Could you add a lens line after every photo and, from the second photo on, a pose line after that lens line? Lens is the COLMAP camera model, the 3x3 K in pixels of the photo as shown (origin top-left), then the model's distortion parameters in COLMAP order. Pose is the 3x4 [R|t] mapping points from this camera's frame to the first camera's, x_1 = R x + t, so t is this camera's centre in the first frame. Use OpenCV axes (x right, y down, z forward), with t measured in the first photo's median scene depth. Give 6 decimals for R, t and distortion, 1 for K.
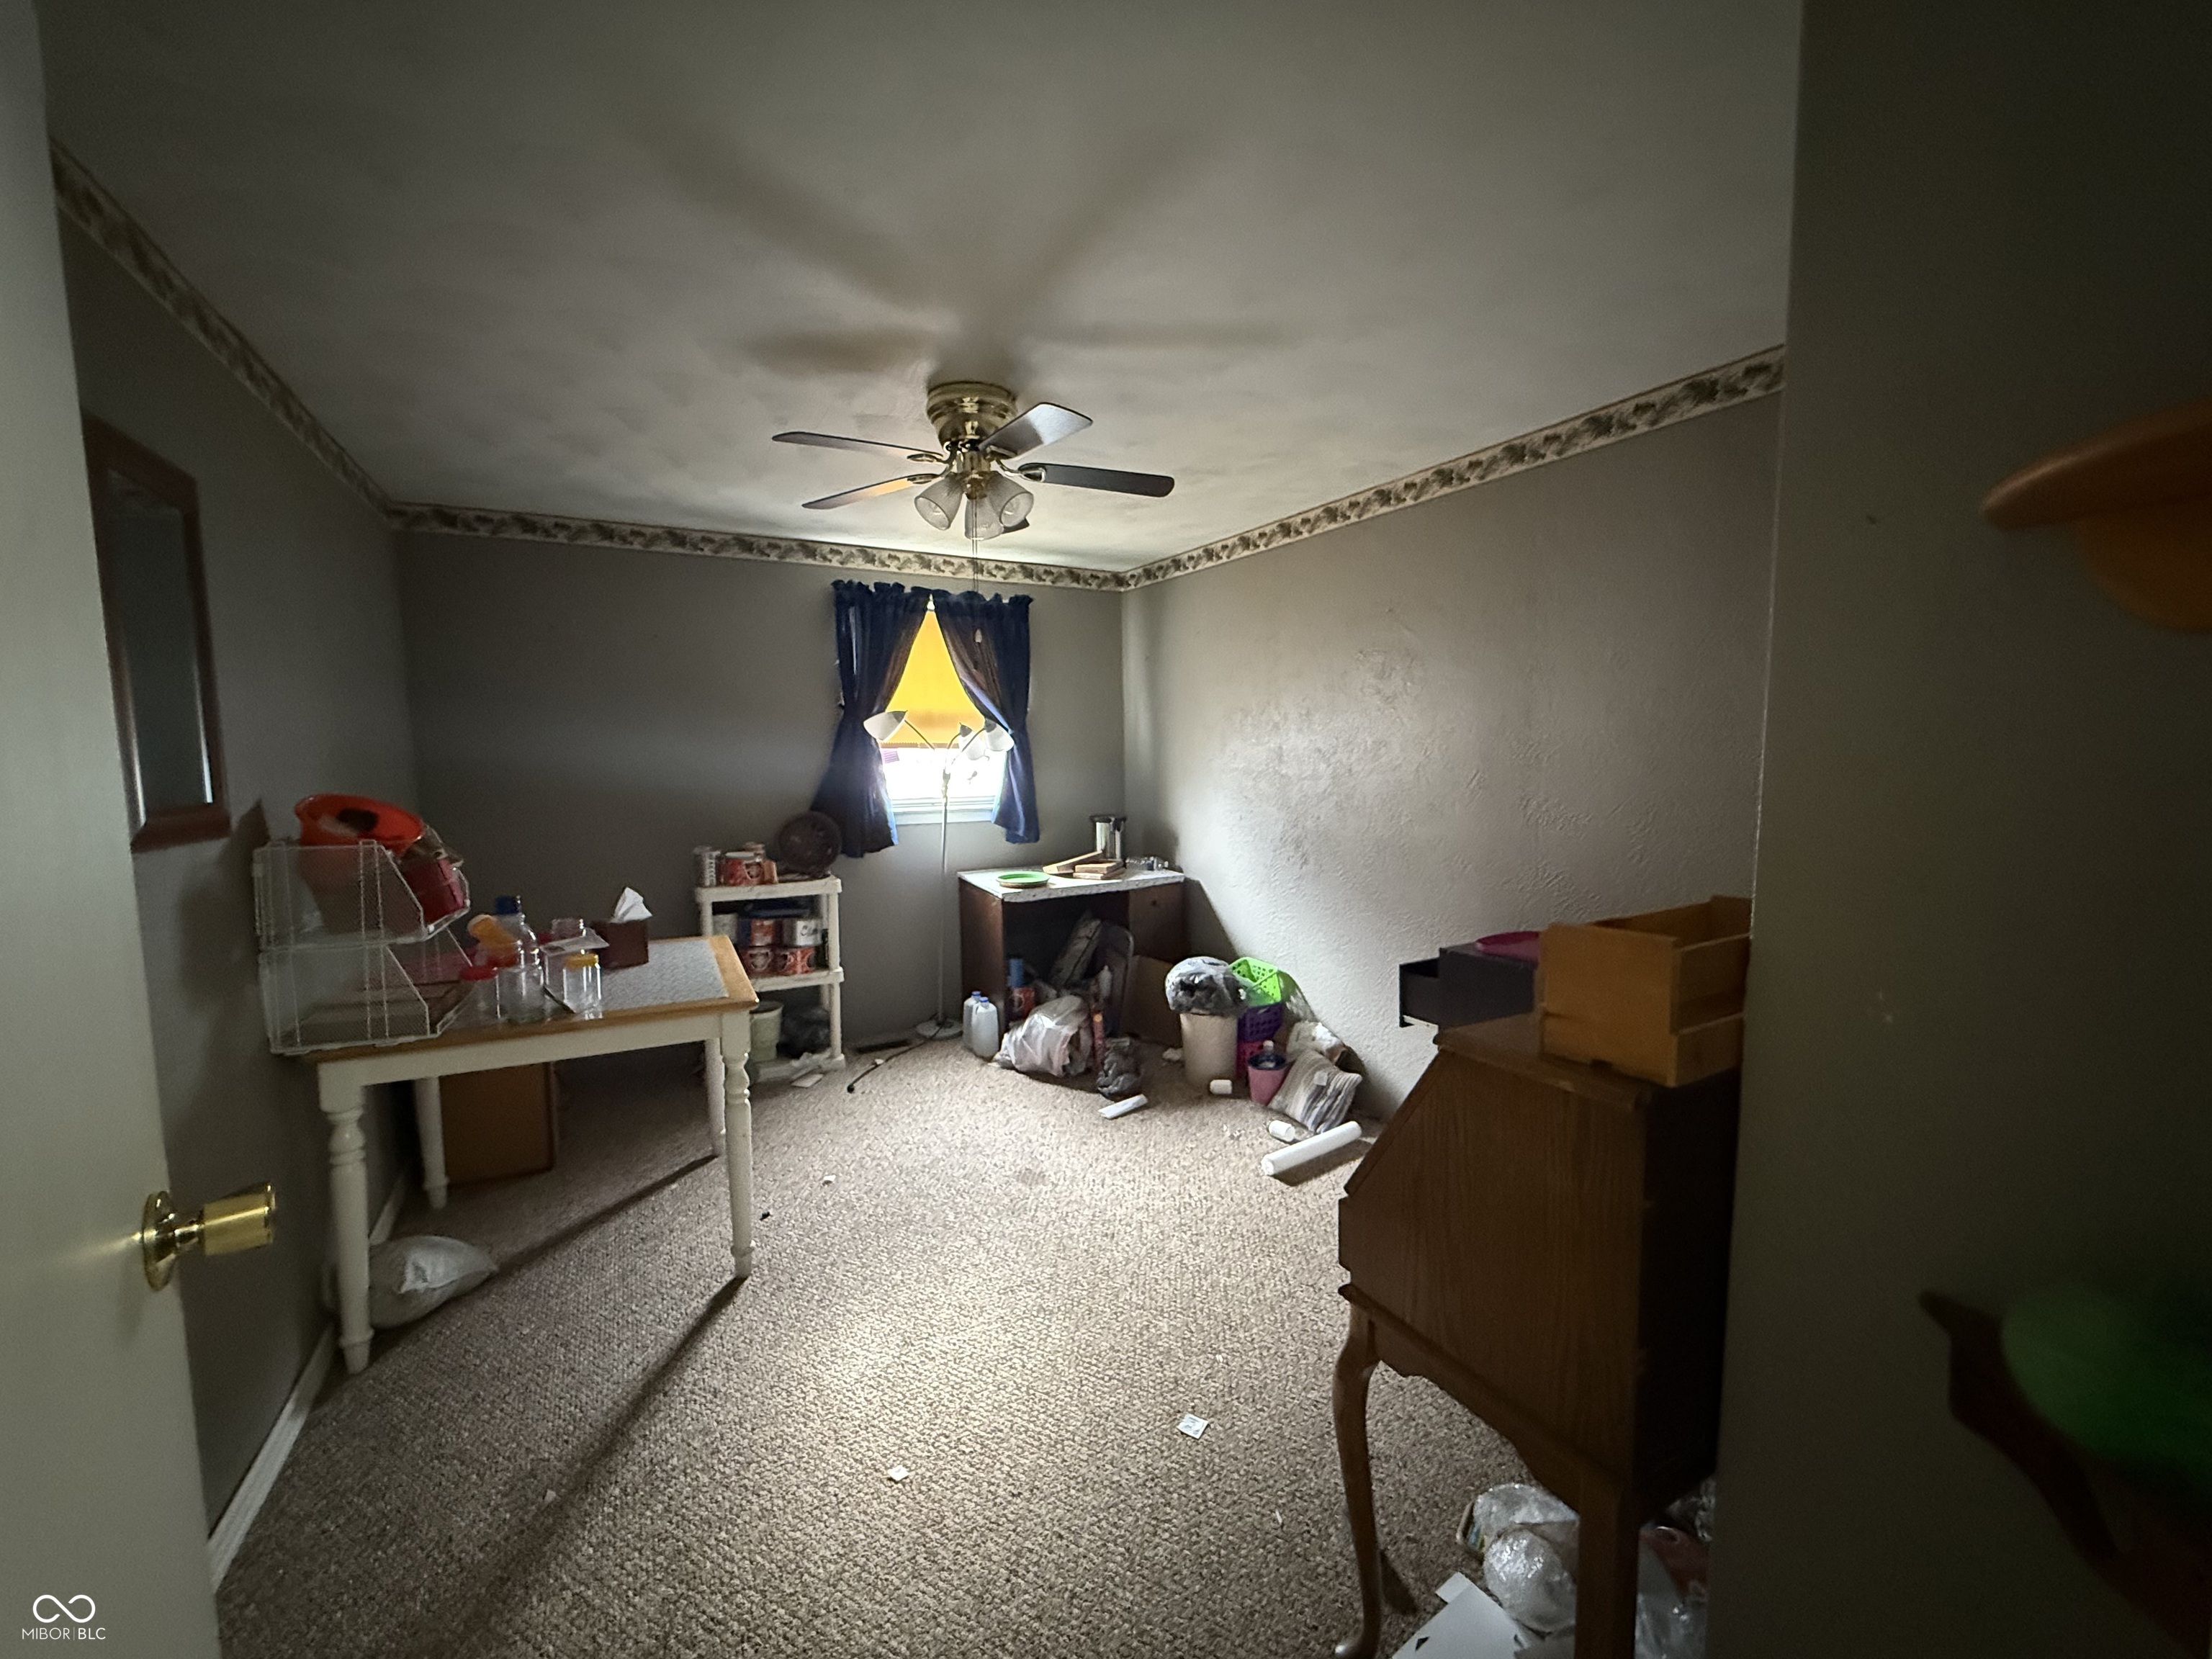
lens RADIAL K [[892.8, 0, 1106.0], [0, 892.8, 829.5], [0, 0, 1]] dist [-0.000296, -0.000138]
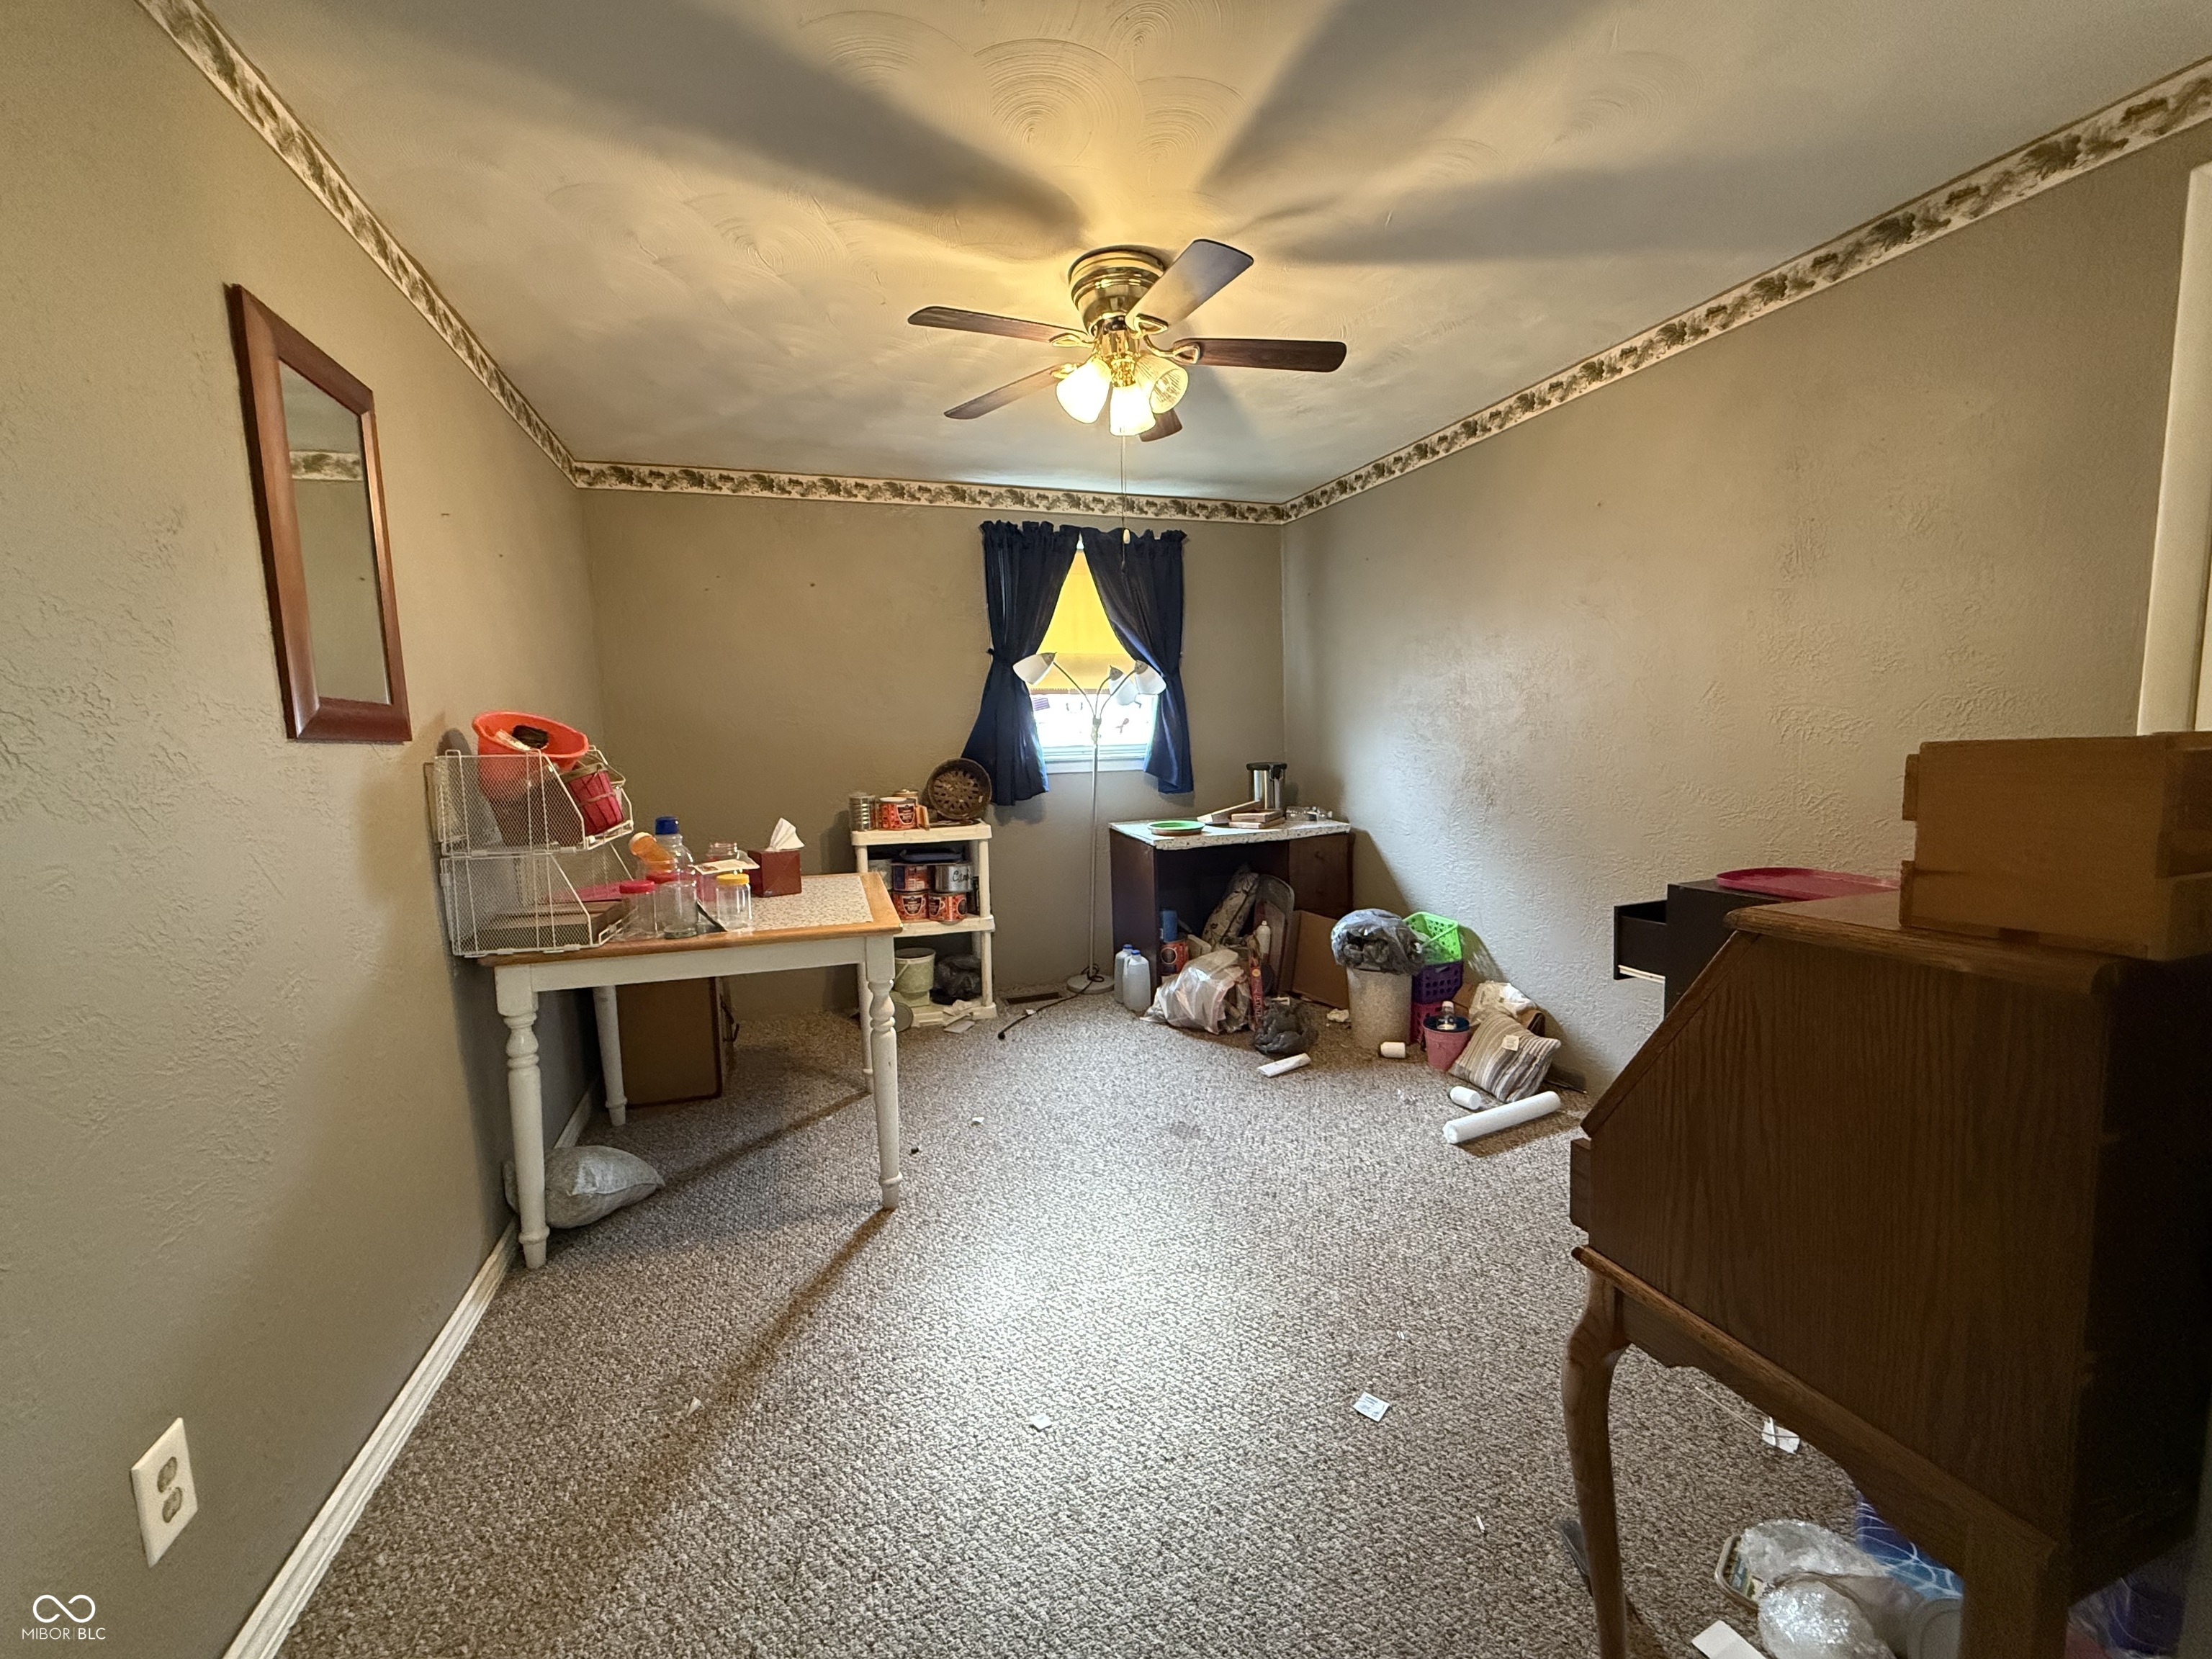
lens RADIAL K [[892.8, 0, 1106.0], [0, 892.8, 829.5], [0, 0, 1]] dist [-0.000546, -0.000144]
pose [[0.985361, 0.000100, -0.170482, -0.007166], [0.003331, 0.999798, 0.019840, 0.066579], [0.170449, -0.020118, 0.985161, 0.083734]]
